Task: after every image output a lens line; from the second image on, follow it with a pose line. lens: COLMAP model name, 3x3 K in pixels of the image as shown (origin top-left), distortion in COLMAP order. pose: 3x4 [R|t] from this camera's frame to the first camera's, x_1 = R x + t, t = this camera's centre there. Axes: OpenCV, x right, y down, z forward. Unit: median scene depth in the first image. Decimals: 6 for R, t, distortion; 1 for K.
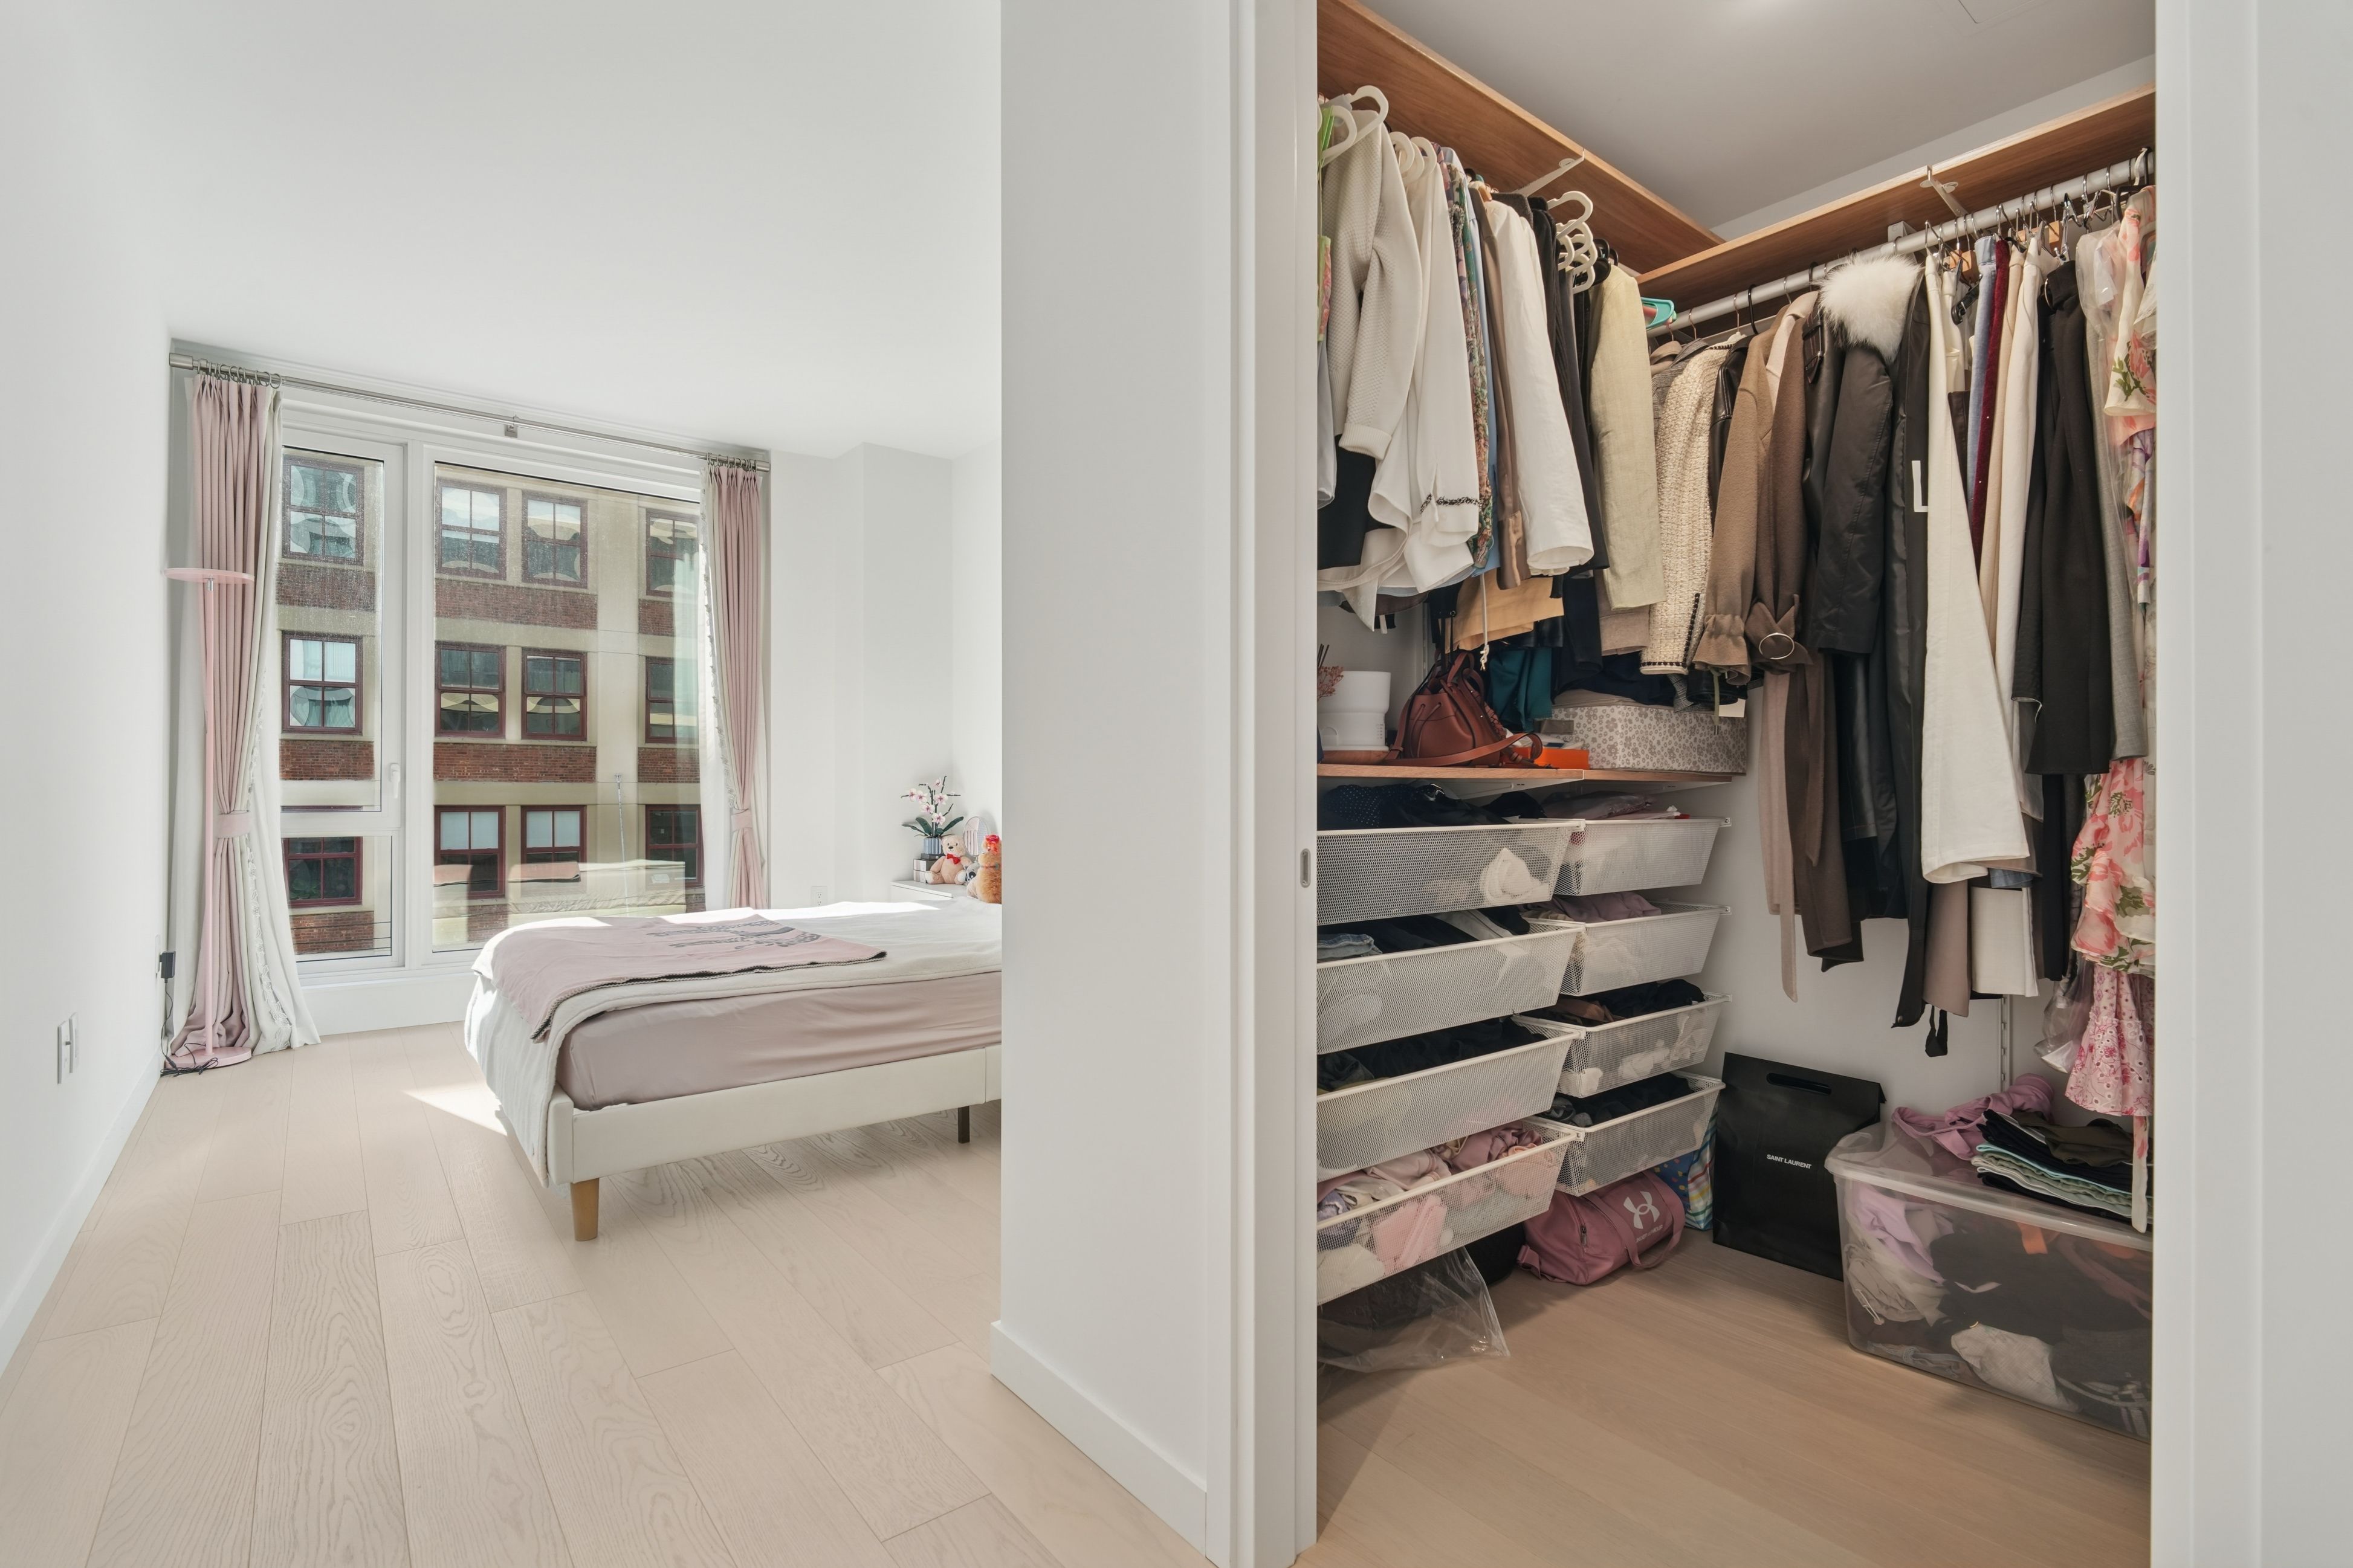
lens RADIAL K [[1092.9, 0, 1175.2], [0, 1092.9, 805.9], [0, 0, 1]] dist [-0.003419, -0.000646]
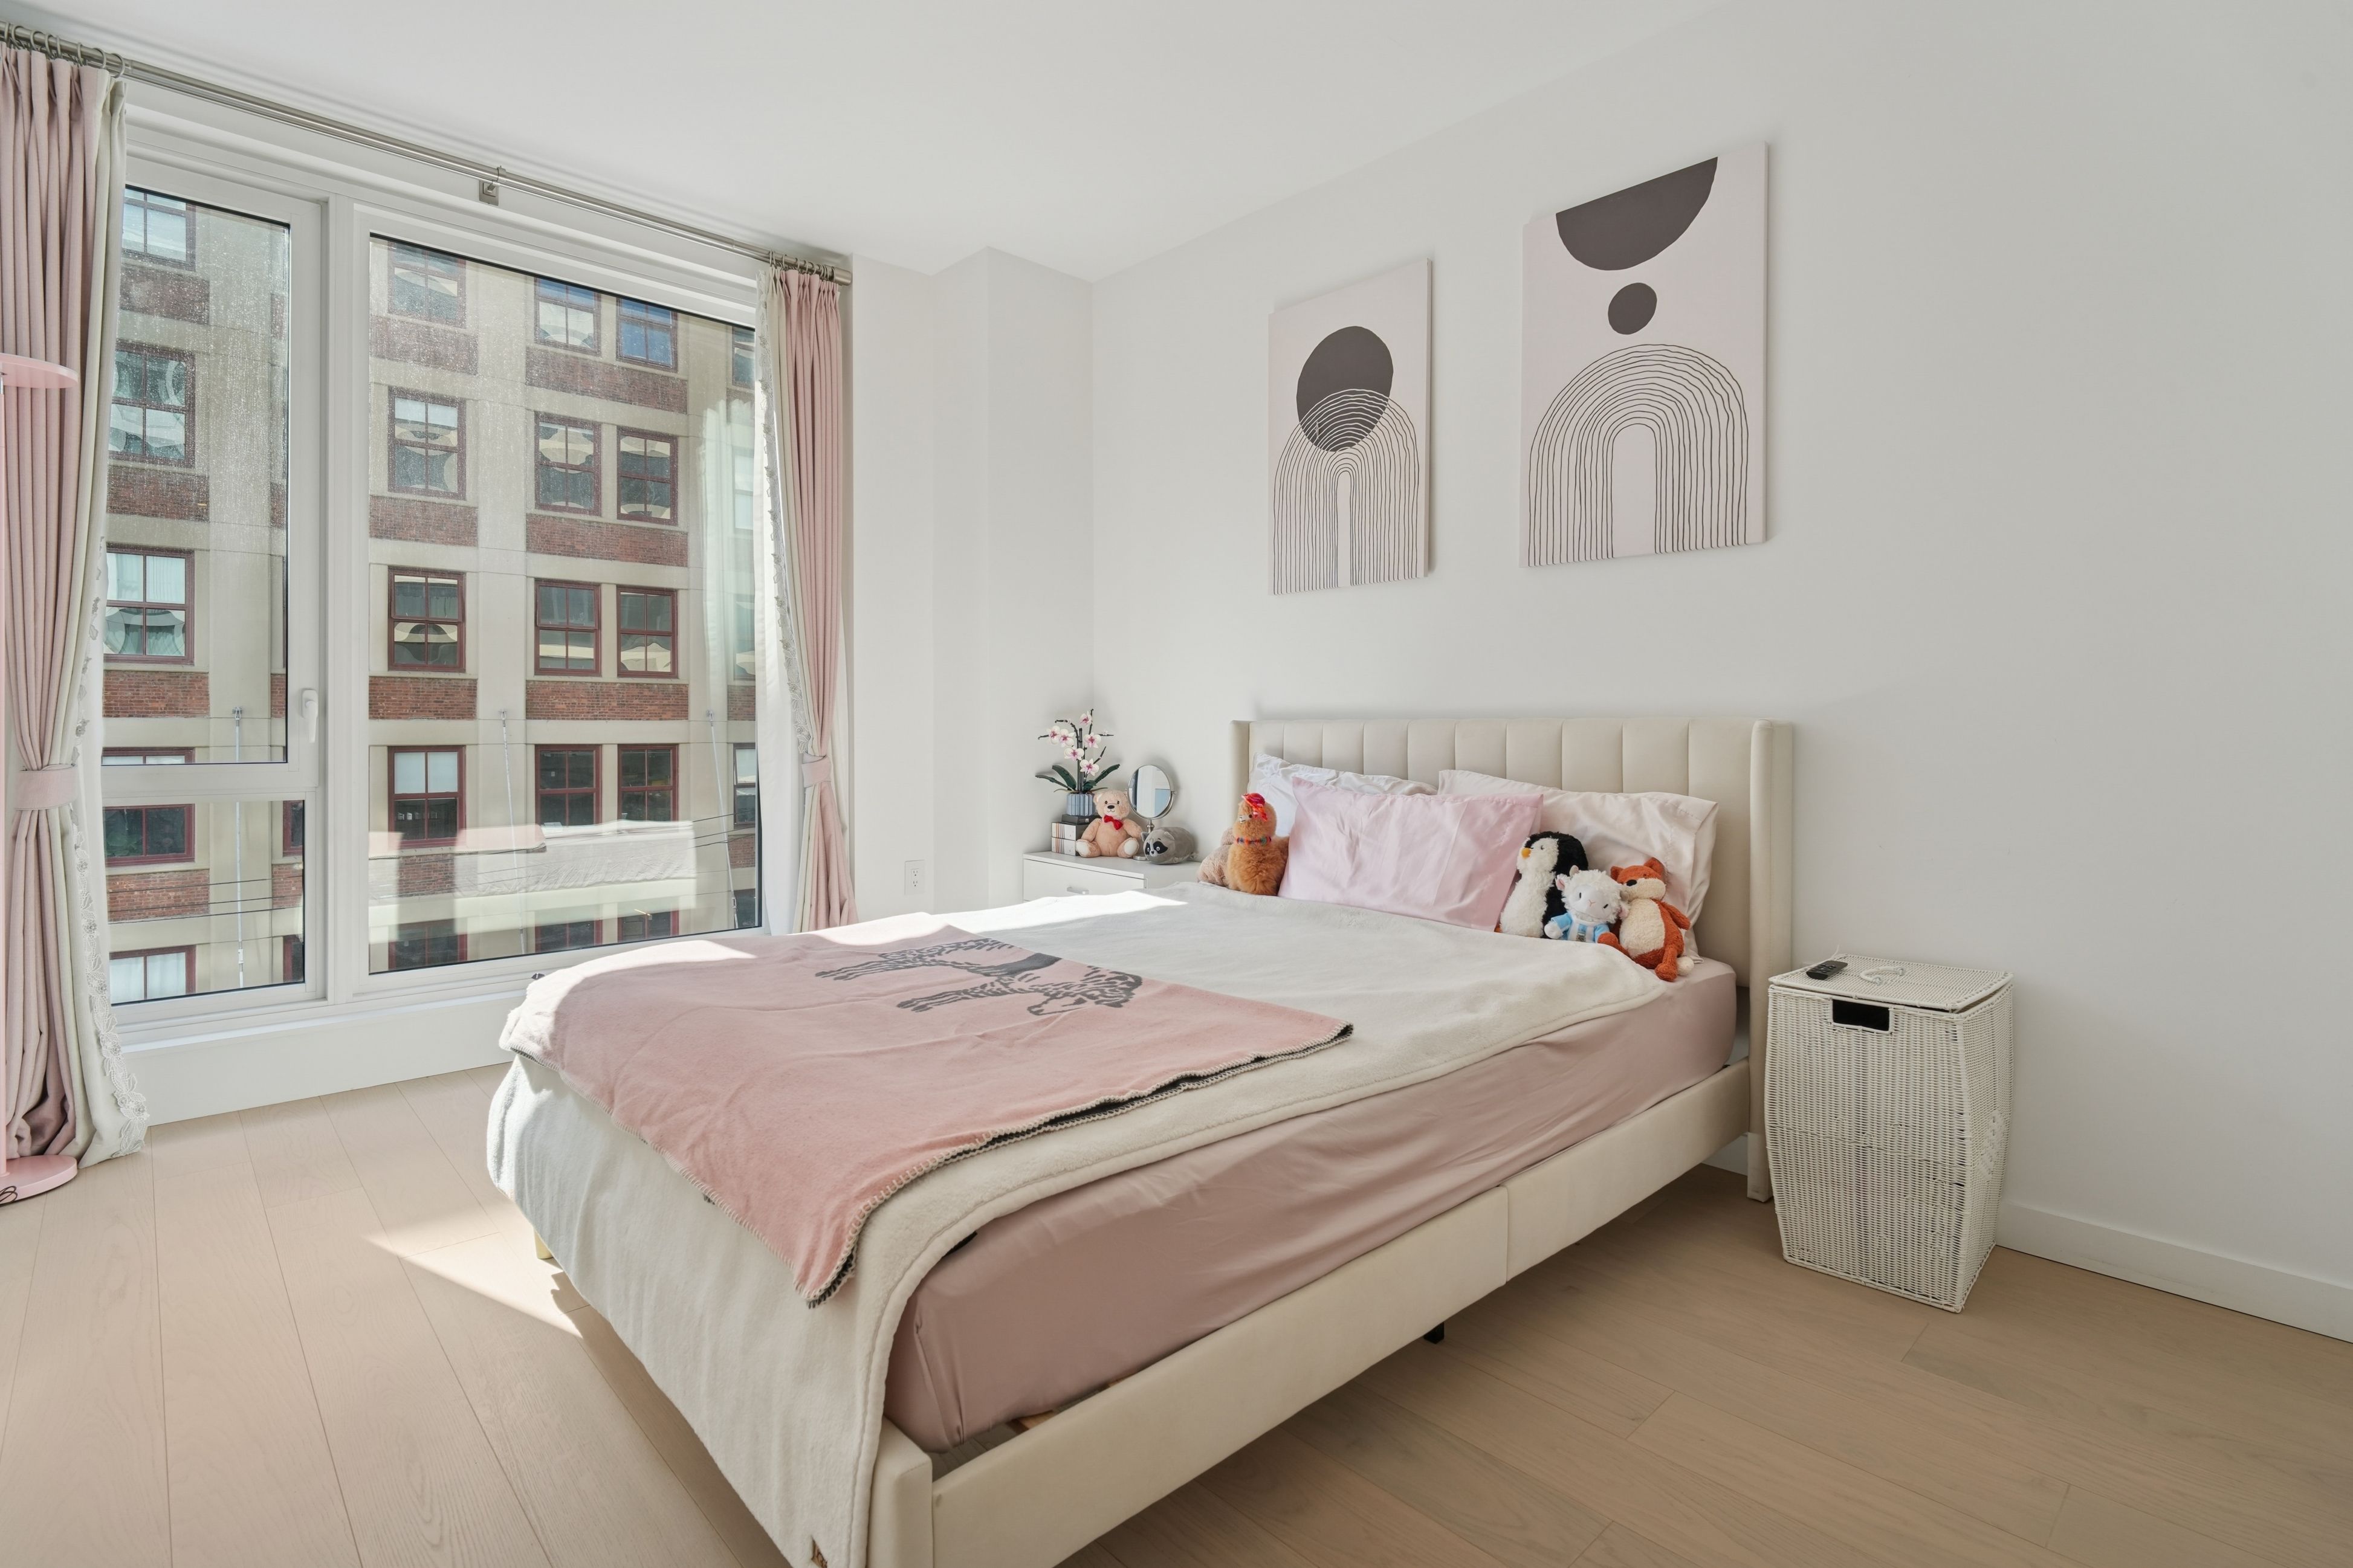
lens RADIAL K [[1110.0, 0, 1170.2], [0, 1110.0, 745.9], [0, 0, 1]] dist [-0.001025, 0.000812]
pose [[0.996270, -0.002685, 0.086250, -0.228534], [0.002498, 0.999994, 0.002273, -0.004248], [-0.086255, -0.002049, 0.996271, 0.257819]]
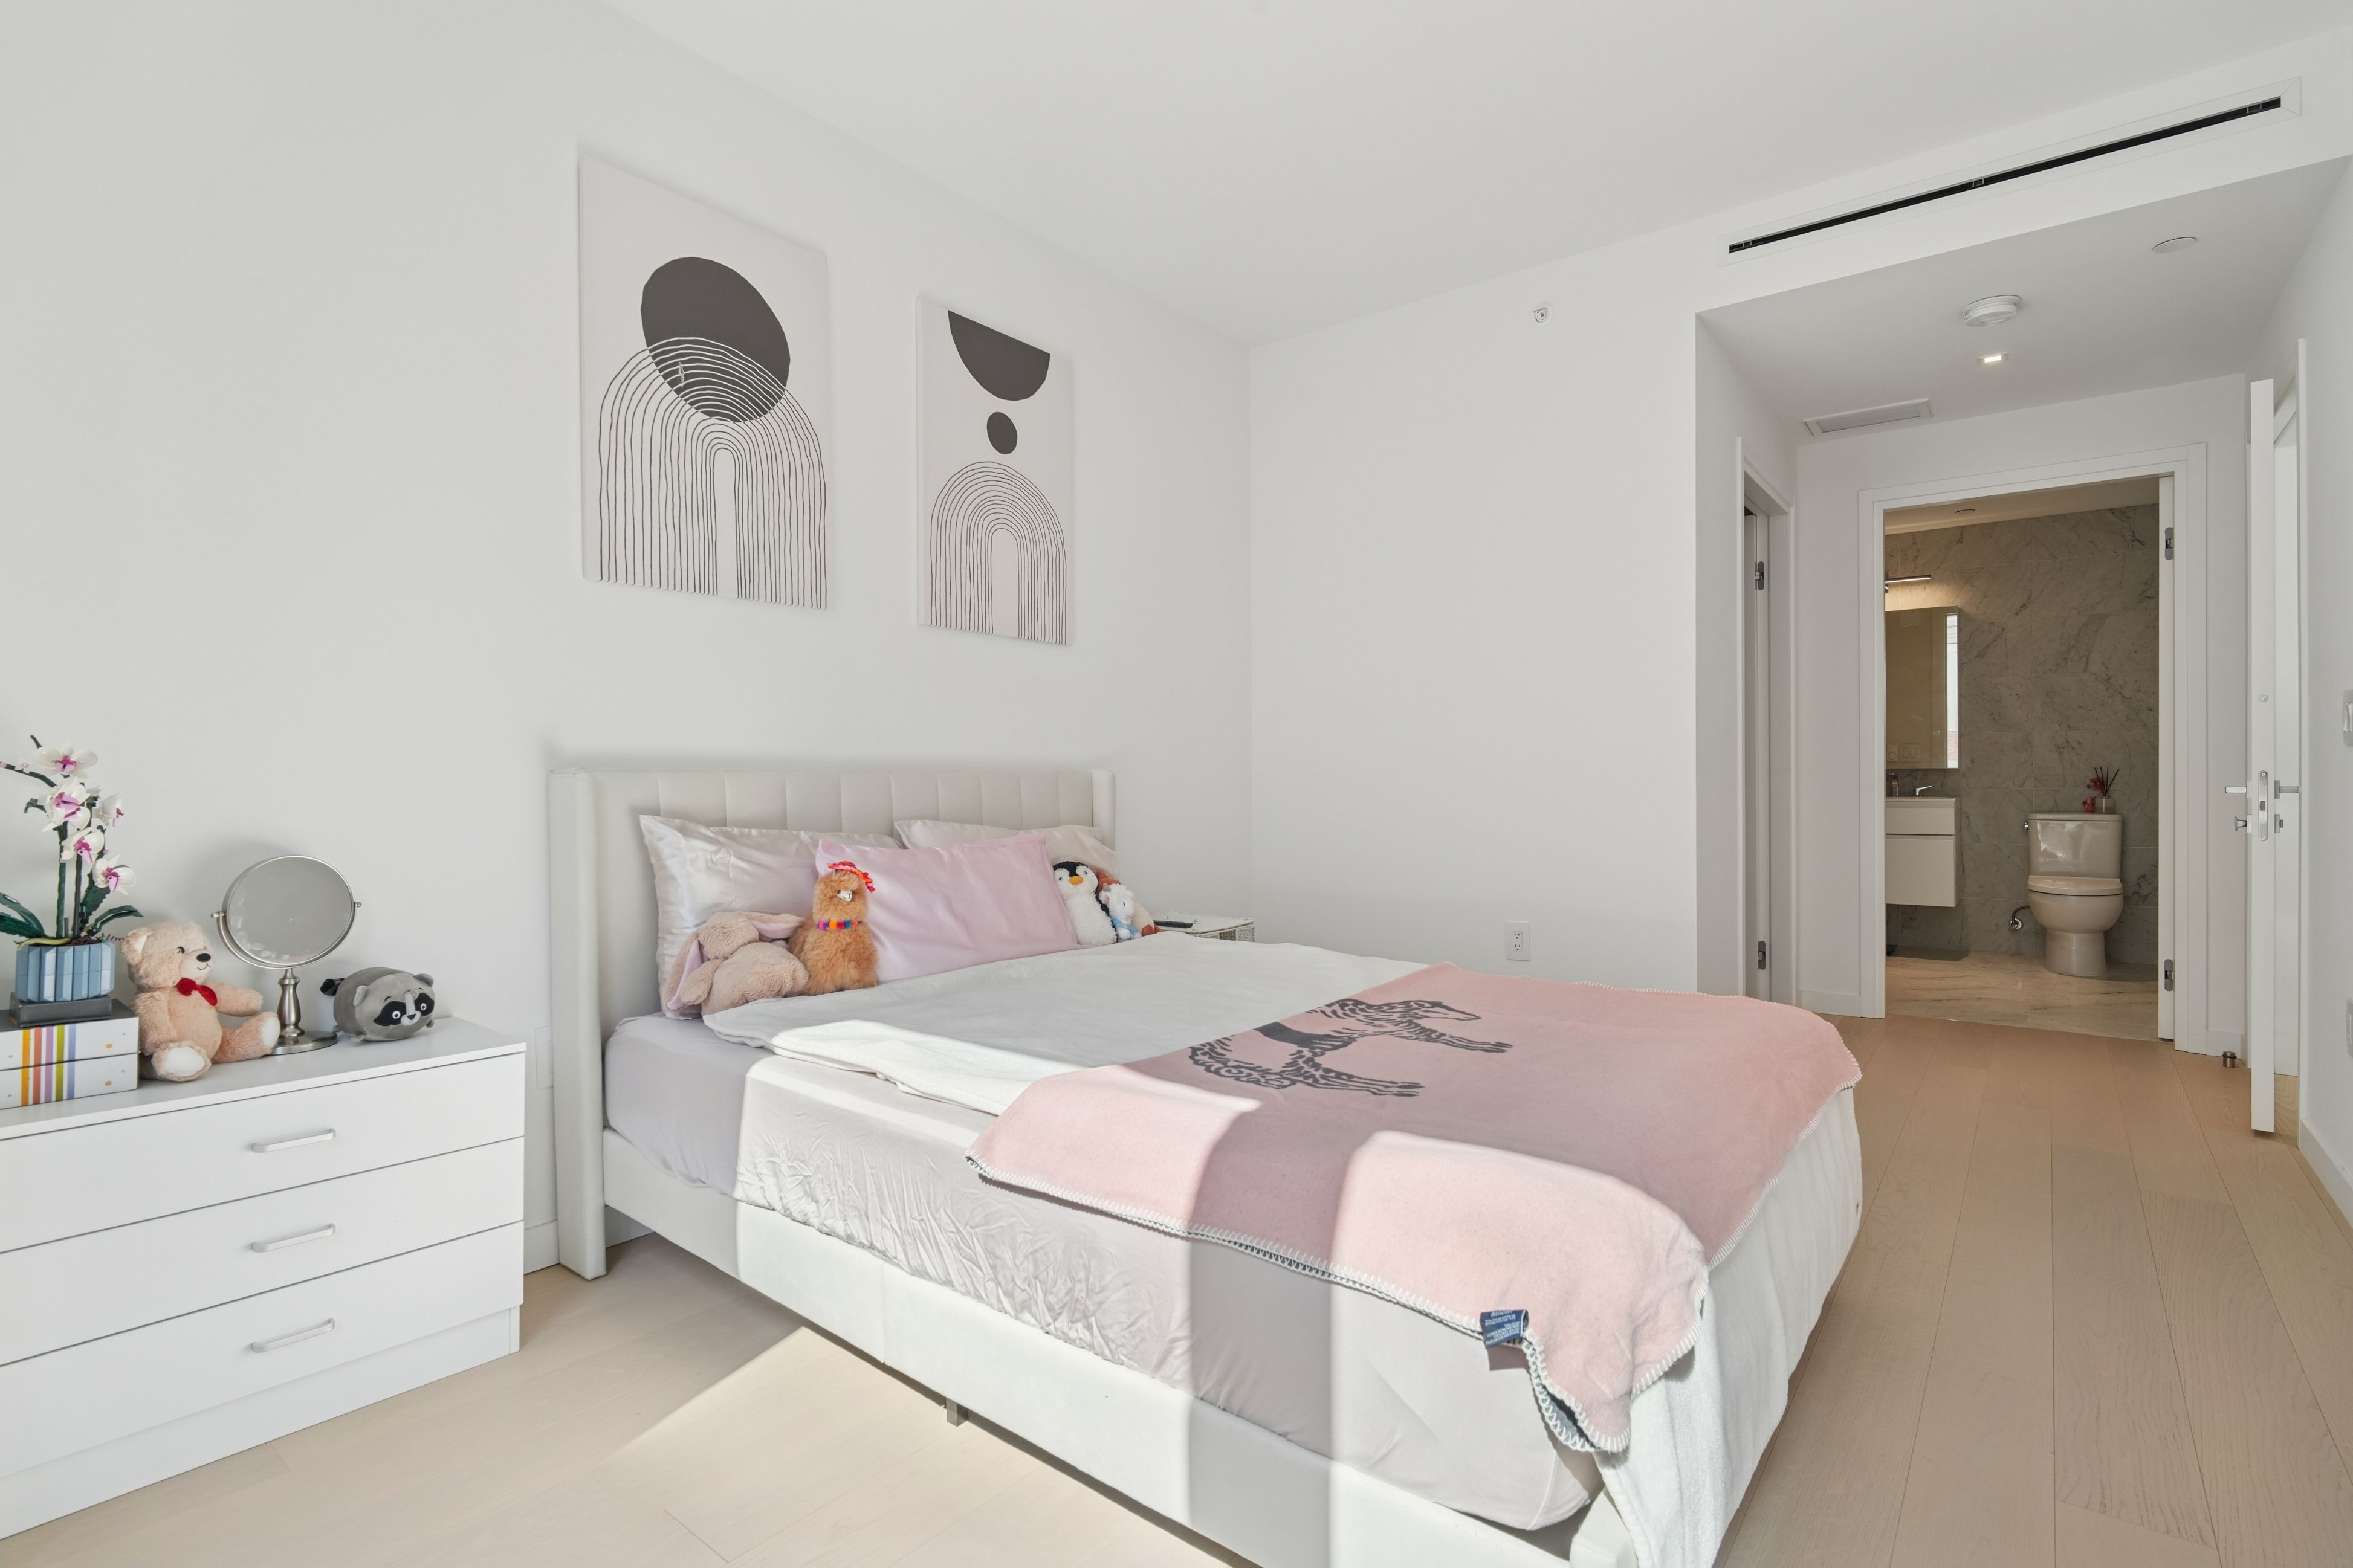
lens RADIAL K [[1106.6, 0, 1176.5], [0, 1106.6, 784.0], [0, 0, 1]] dist [0.004544, 0.000244]
pose [[-0.228302, -0.006068, 0.973572, -0.592388], [0.018376, 0.999776, 0.010540, -0.011791], [-0.973417, 0.020297, -0.228139, 0.788908]]
